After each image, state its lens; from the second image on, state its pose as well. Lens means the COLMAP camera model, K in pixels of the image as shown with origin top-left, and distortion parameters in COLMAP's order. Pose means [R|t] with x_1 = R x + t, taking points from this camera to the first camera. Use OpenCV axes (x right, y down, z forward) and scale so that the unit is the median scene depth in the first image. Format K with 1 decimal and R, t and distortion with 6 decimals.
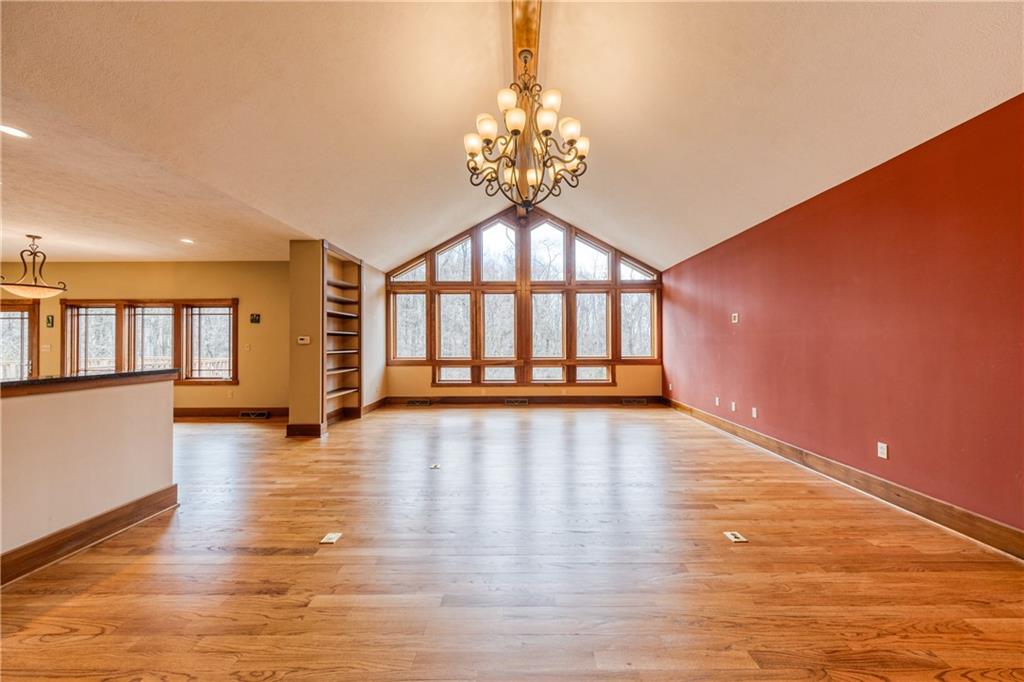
lens RADIAL K [[354.9, 0, 512.9], [0, 354.9, 342.7], [0, 0, 1]] dist [0.005041, -0.000899]
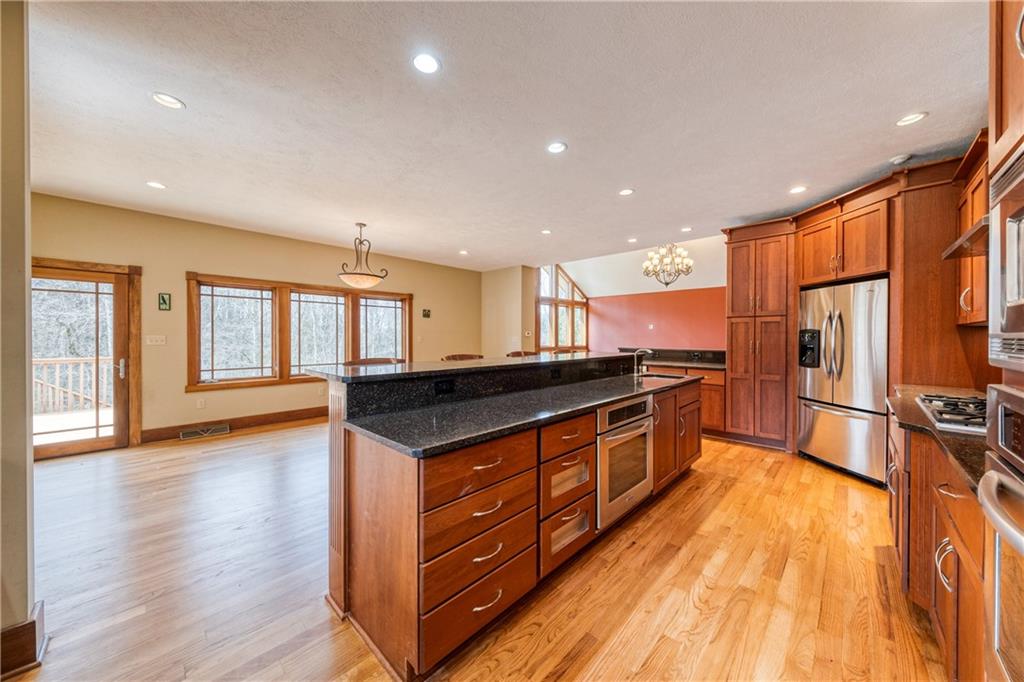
lens RADIAL K [[354.9, 0, 503.9], [0, 354.9, 340.8], [0, 0, 1]] dist [0.005041, -0.000899]
pose [[0.689811, -0.004985, 0.723973, -1.315554], [-0.007972, 0.999863, 0.014480, 0.000357], [-0.723946, -0.015760, 0.689677, 0.048872]]
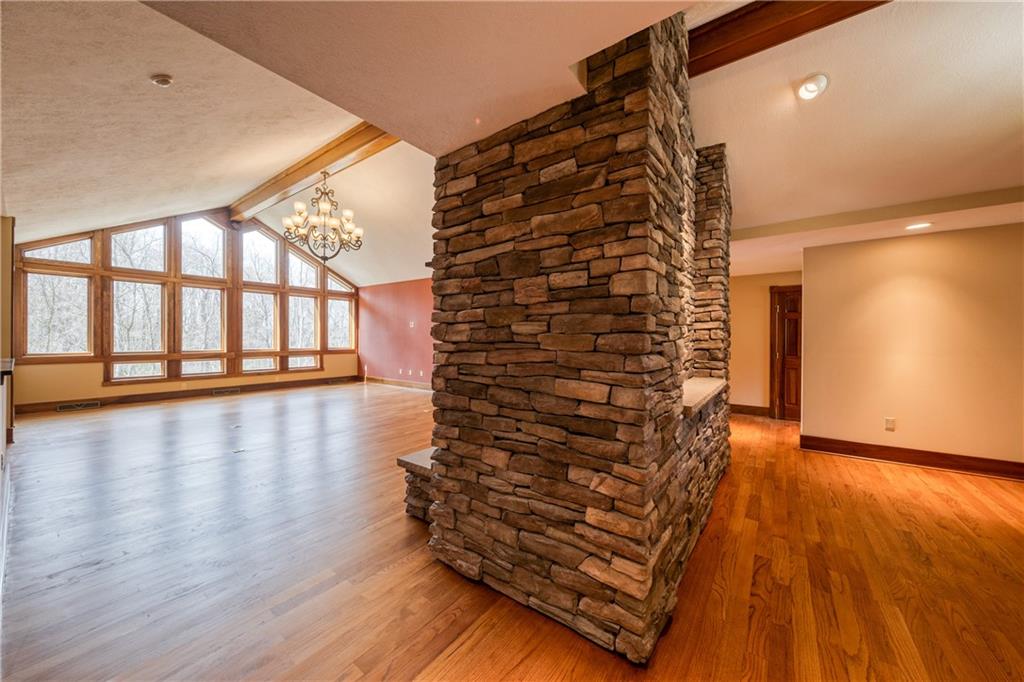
lens RADIAL K [[354.9, 0, 518.3], [0, 354.9, 337.8], [0, 0, 1]] dist [0.005041, -0.000899]
pose [[0.581238, 0.004639, 0.813720, -0.386560], [-0.012605, 0.999915, 0.003303, -0.011943], [-0.813636, -0.012177, 0.581247, -0.365469]]
